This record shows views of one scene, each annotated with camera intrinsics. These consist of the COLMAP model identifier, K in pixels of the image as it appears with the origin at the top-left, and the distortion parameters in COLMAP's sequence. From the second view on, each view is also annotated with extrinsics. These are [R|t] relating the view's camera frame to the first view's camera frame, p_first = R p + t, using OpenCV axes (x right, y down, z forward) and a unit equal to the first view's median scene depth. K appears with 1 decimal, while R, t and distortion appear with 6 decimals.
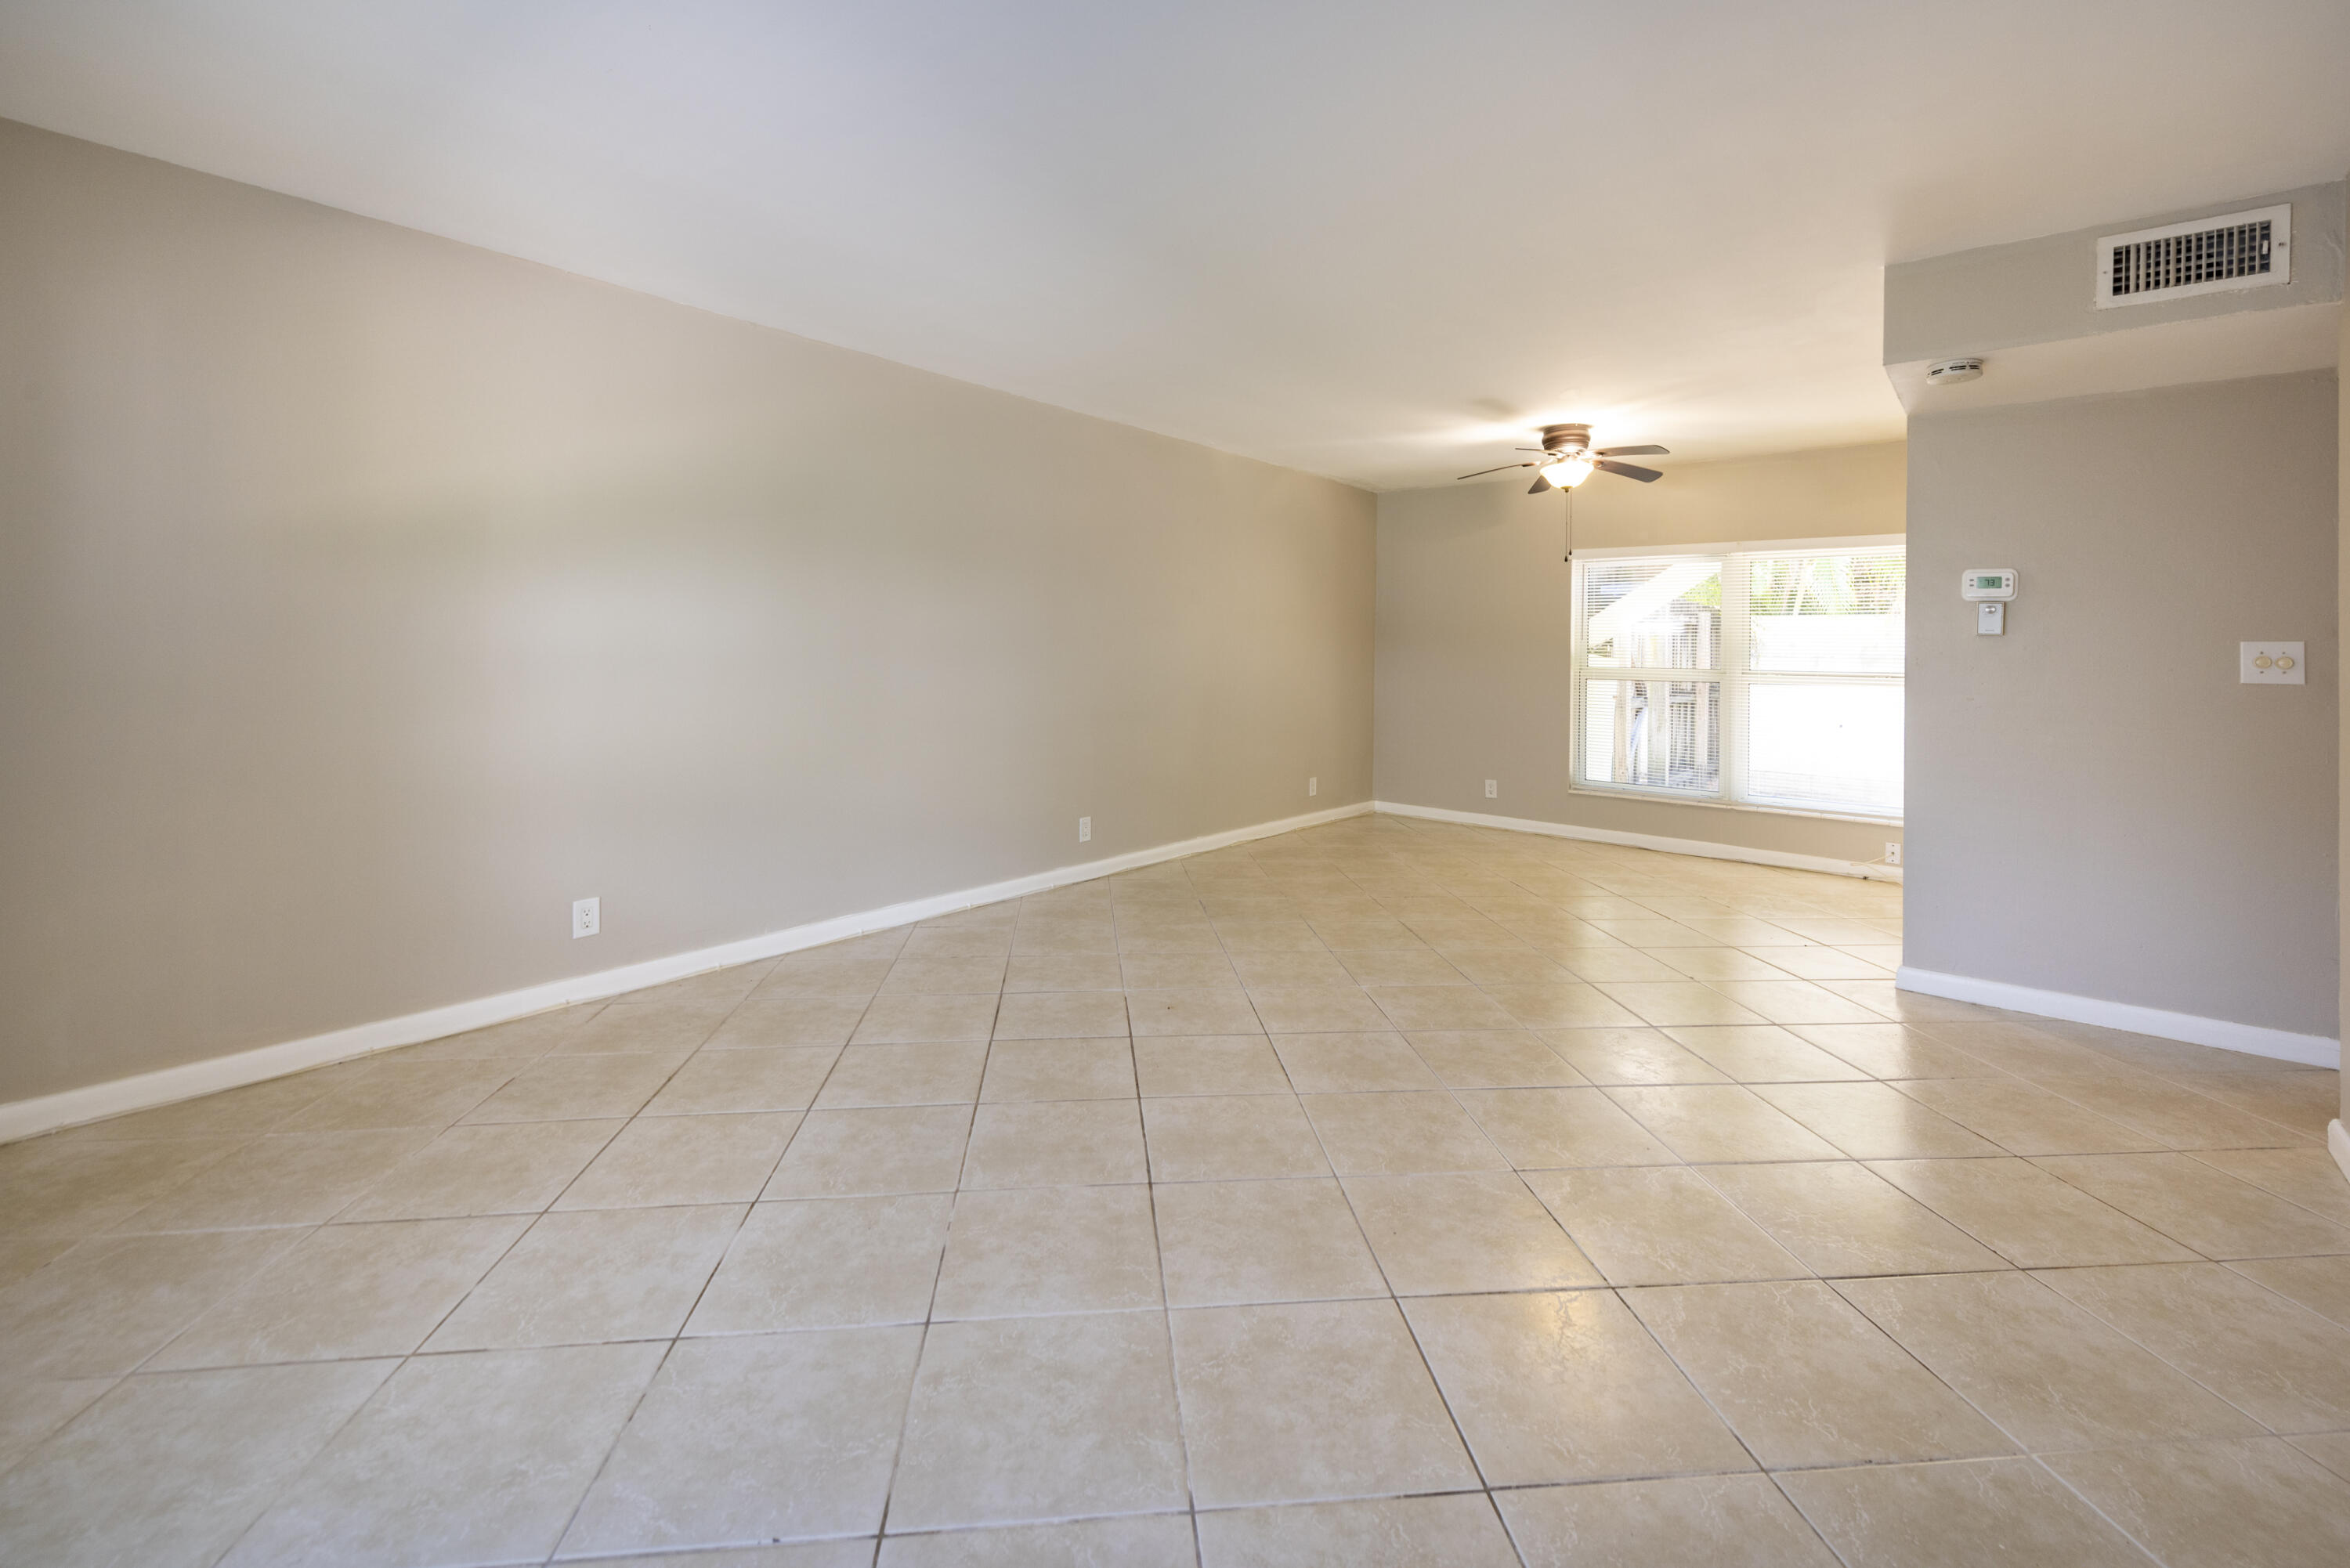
lens RADIAL K [[985.4, 0, 1167.4], [0, 985.4, 657.8], [0, 0, 1]] dist [0.014031, 0.000091]
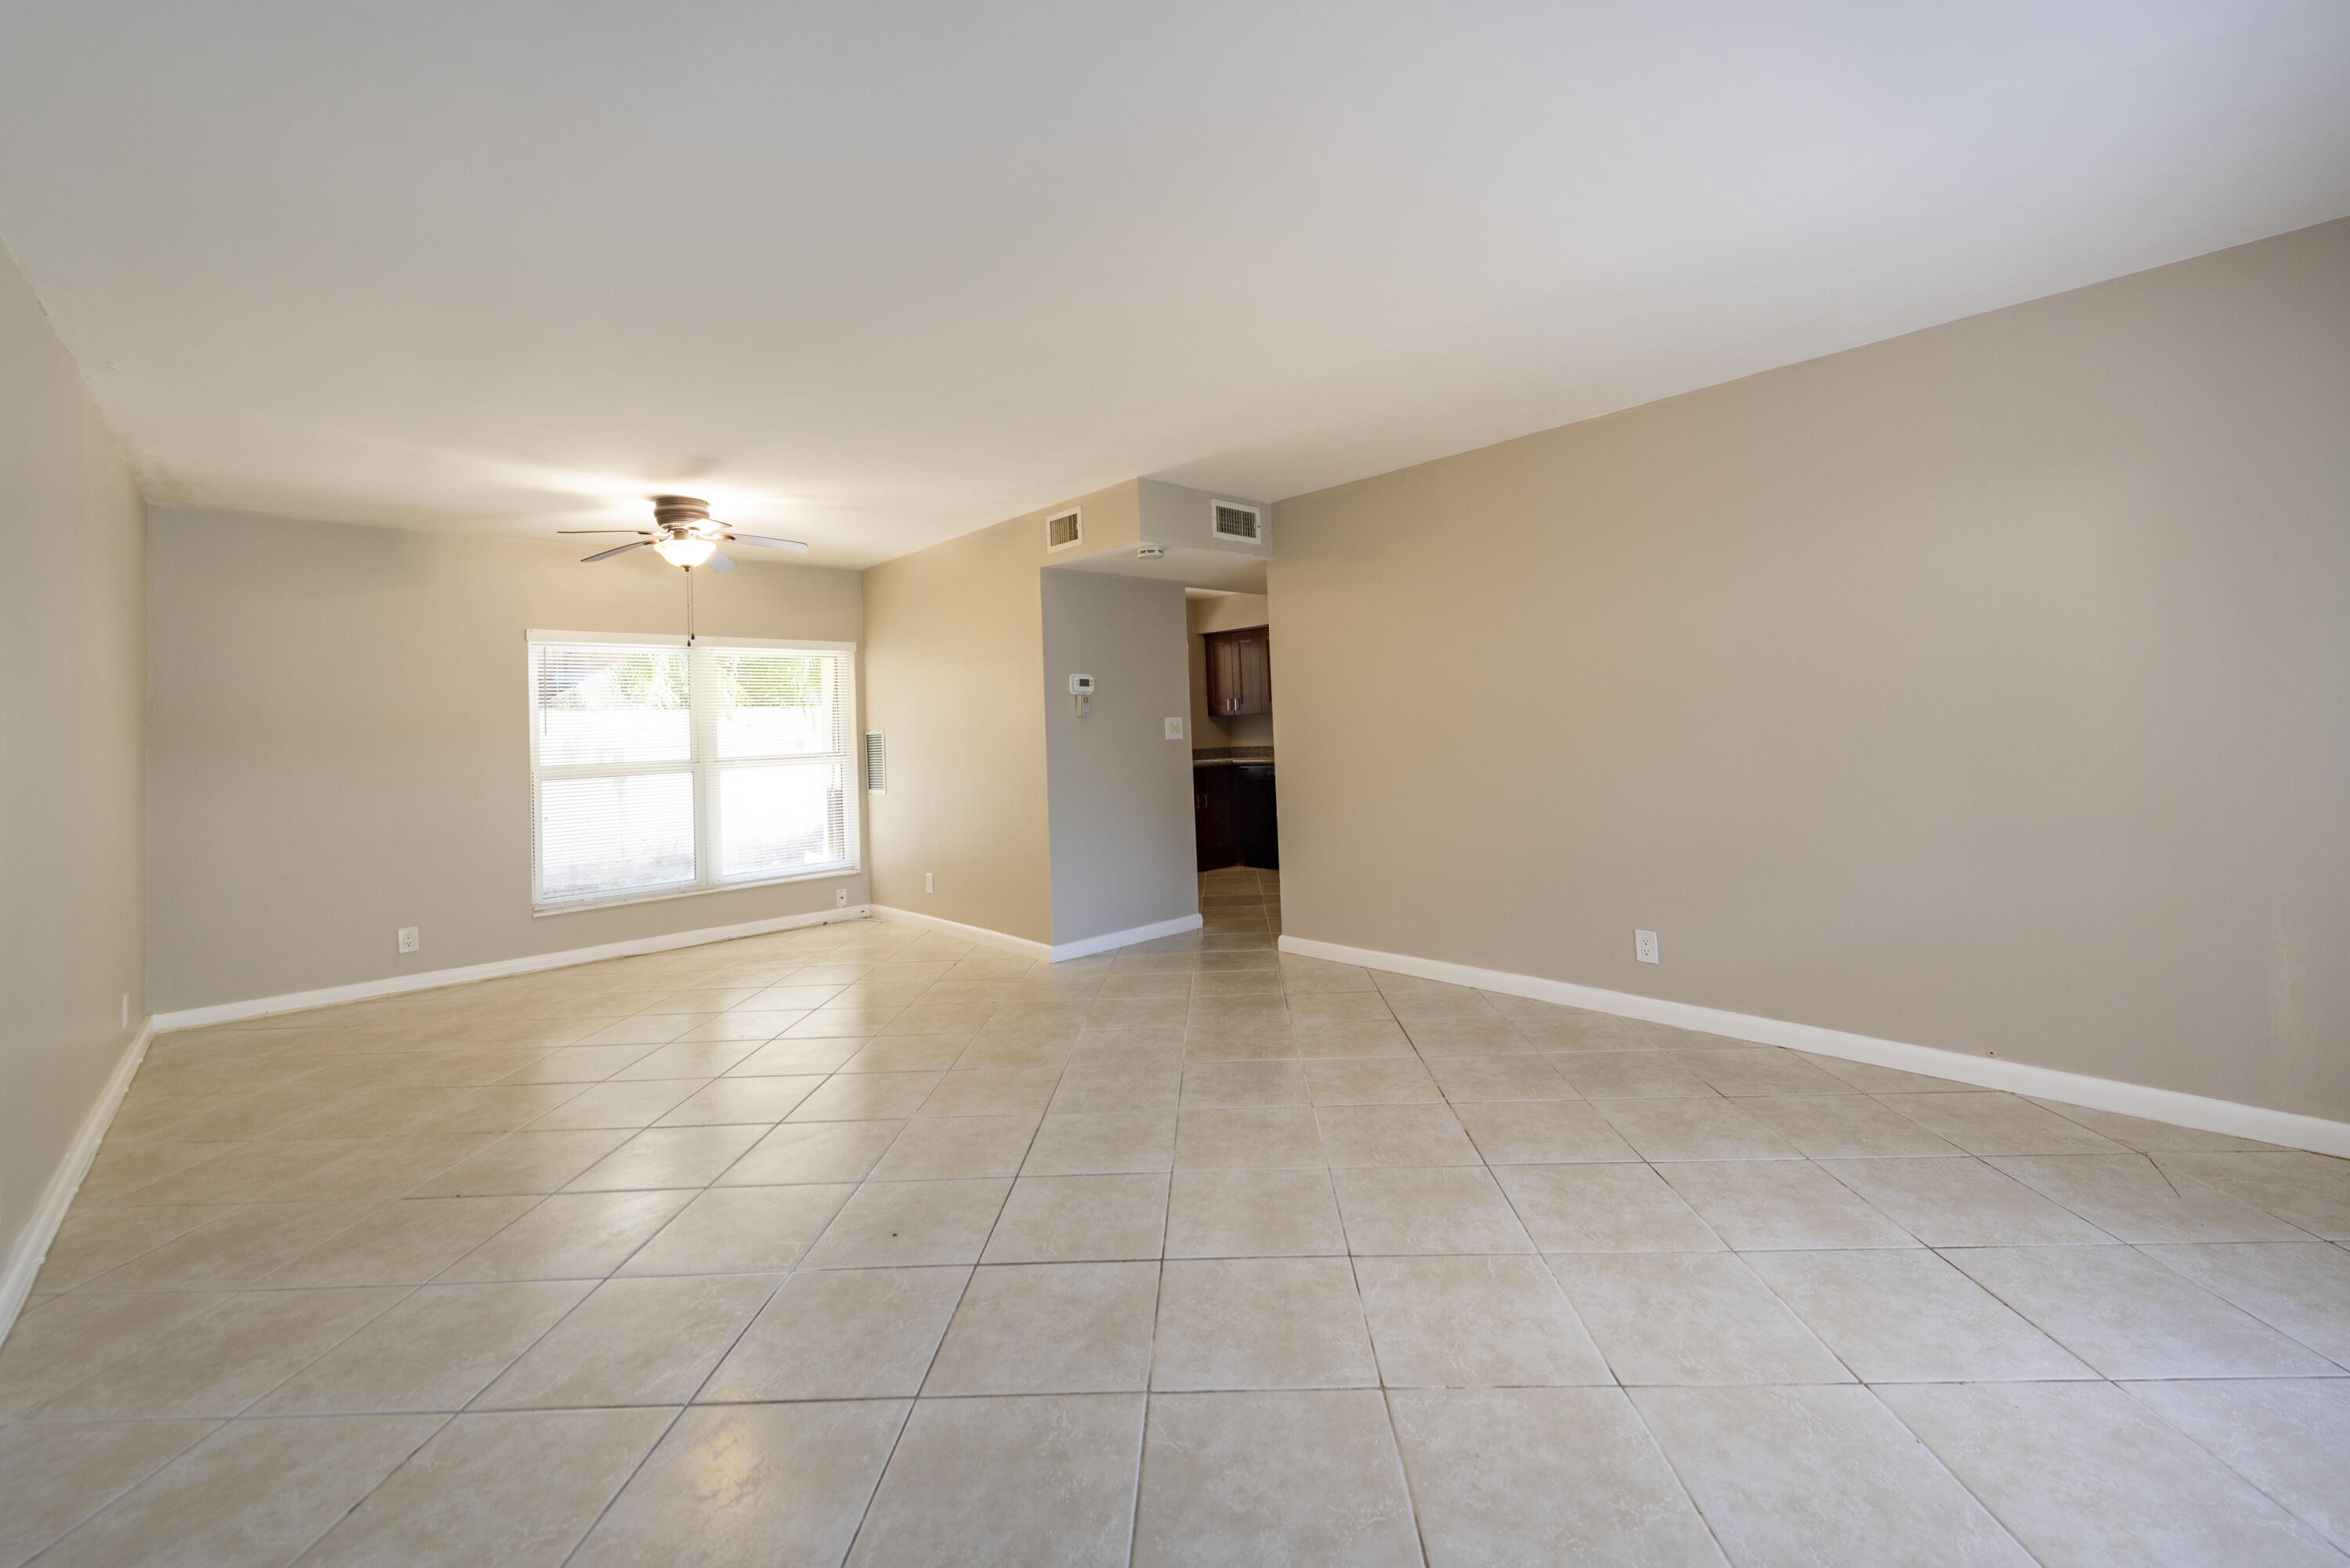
lens RADIAL K [[950.3, 0, 1193.4], [0, 950.3, 719.5], [0, 0, 1]] dist [0.012039, -0.000378]
pose [[0.126872, -0.010187, 0.991867, -0.355160], [0.047679, 0.998854, 0.004160, -0.009009], [-0.990772, 0.046763, 0.127213, 0.360290]]
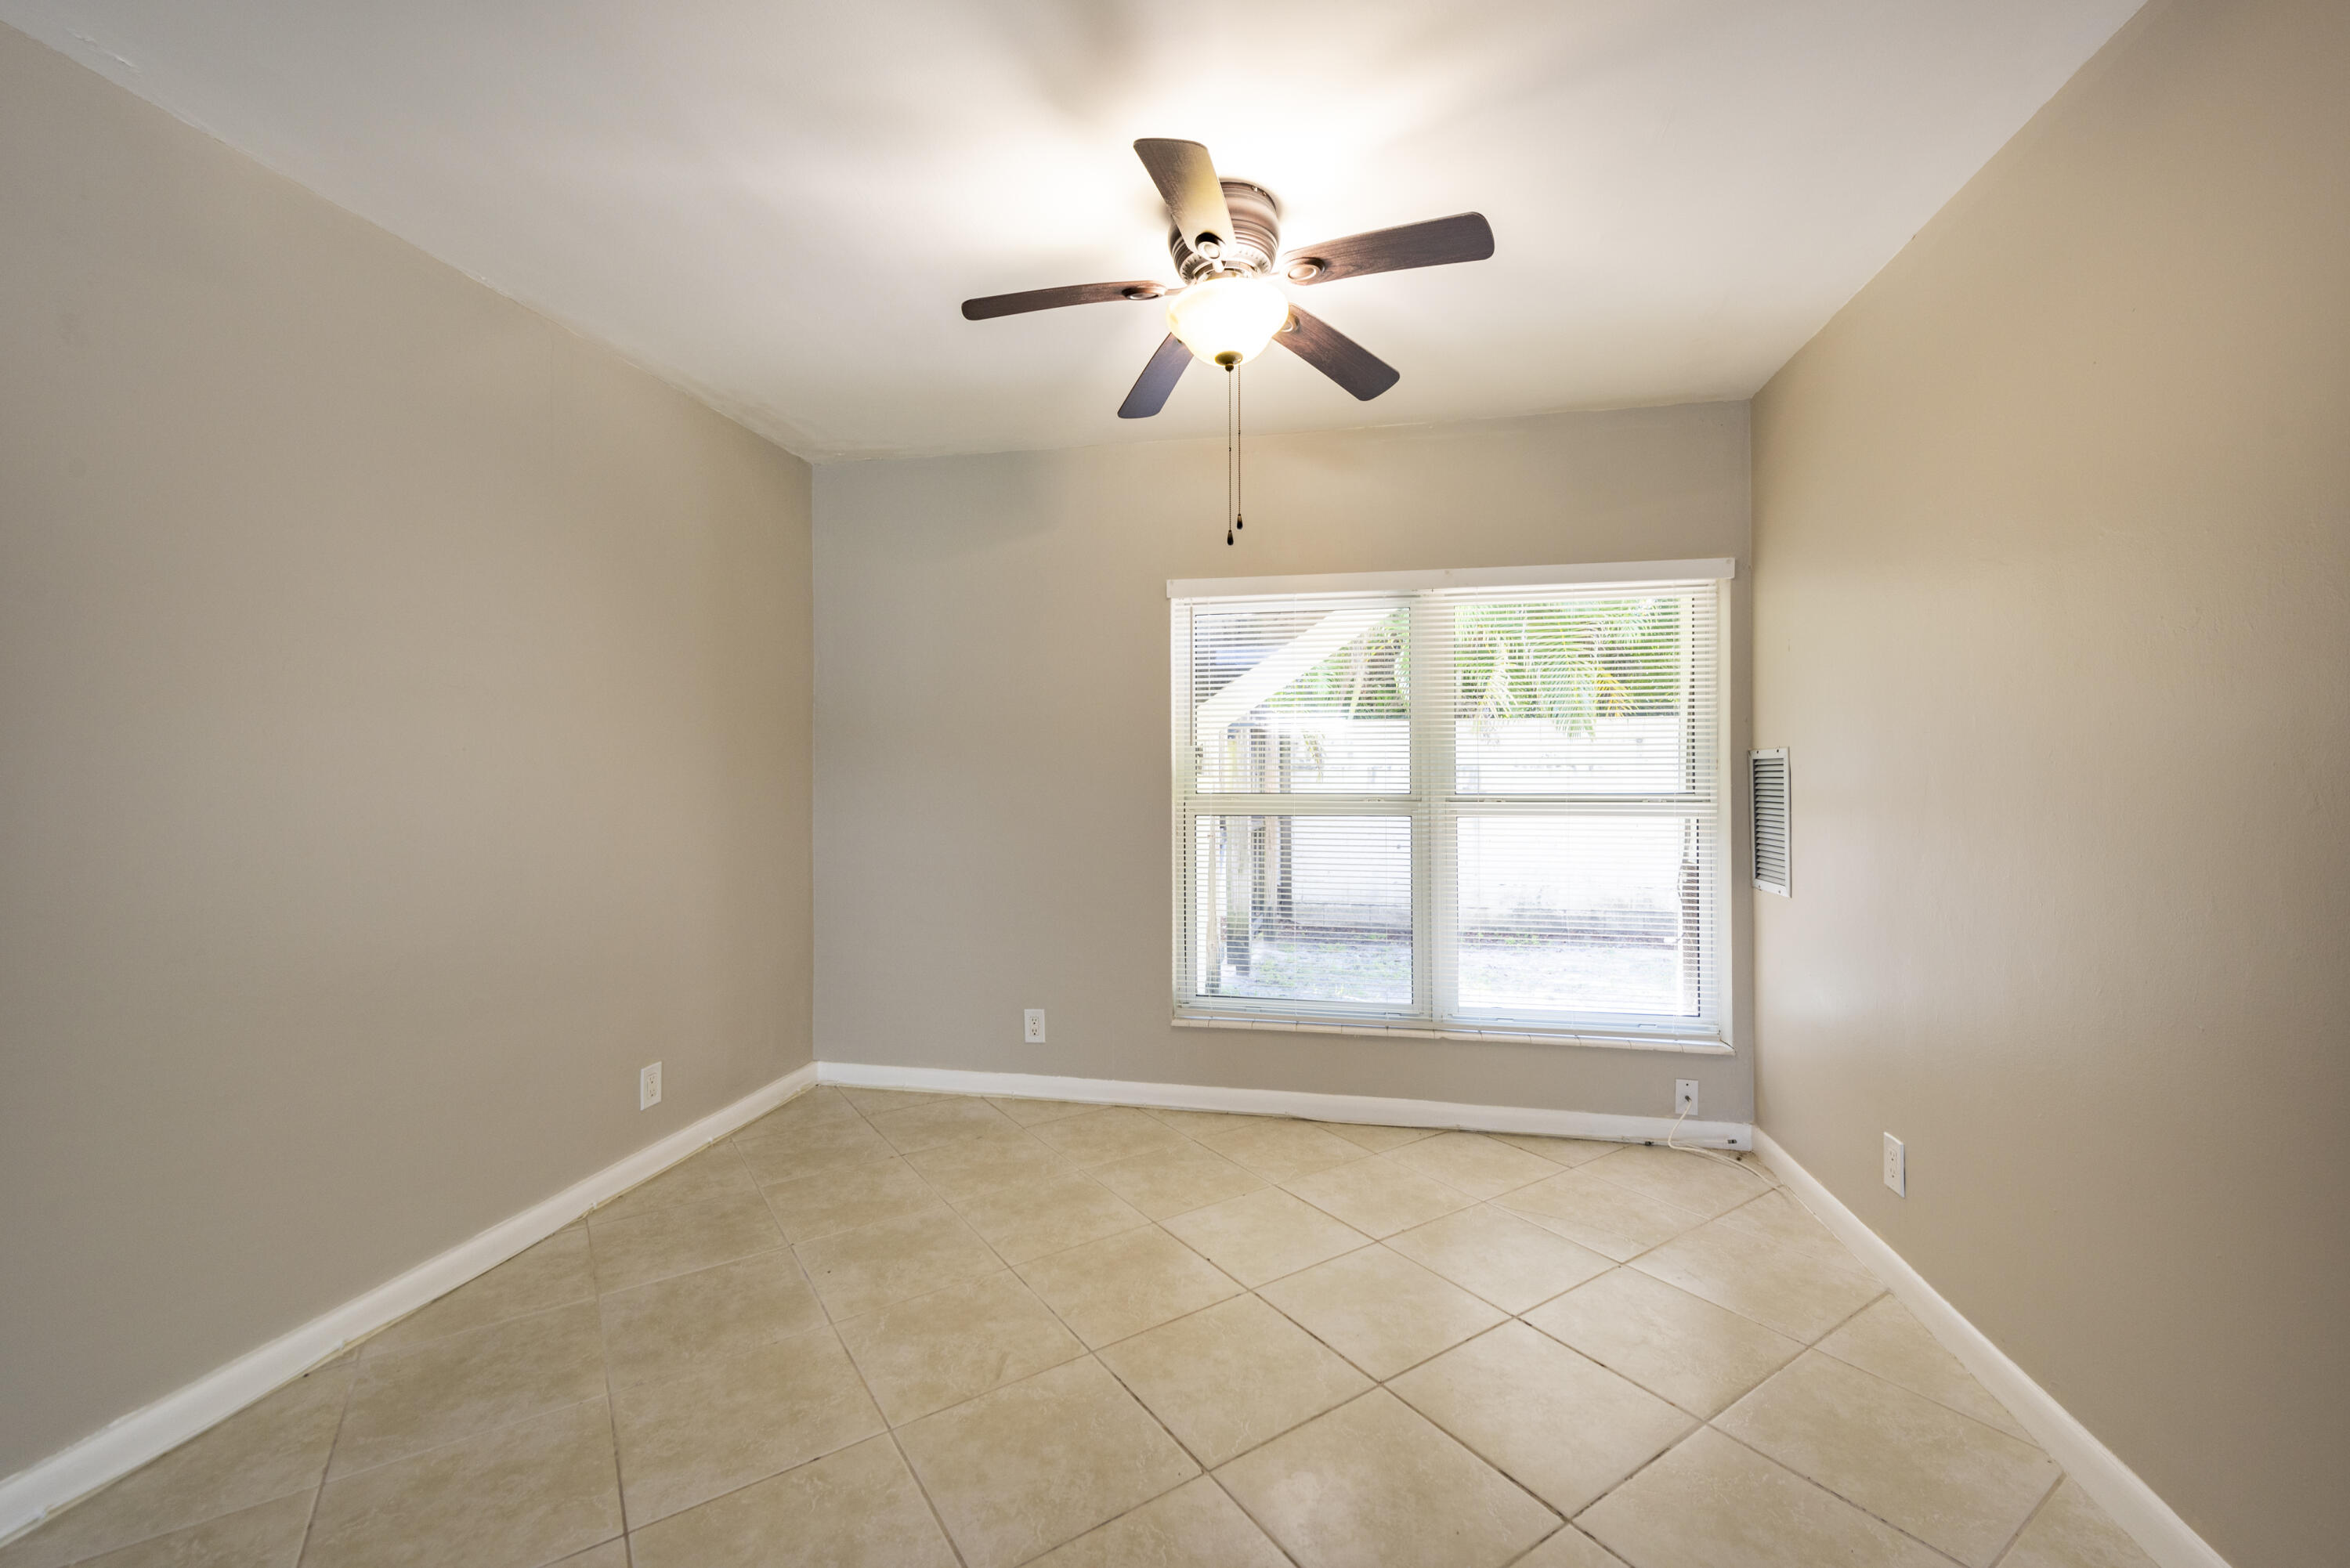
lens RADIAL K [[982.3, 0, 1185.5], [0, 982.3, 768.7], [0, 0, 1]] dist [0.000912, -0.000030]
pose [[0.877198, -0.017996, 0.479792, 0.167085], [0.020107, 0.999798, 0.000740, -0.006420], [-0.479708, 0.008997, 0.877382, 0.561426]]
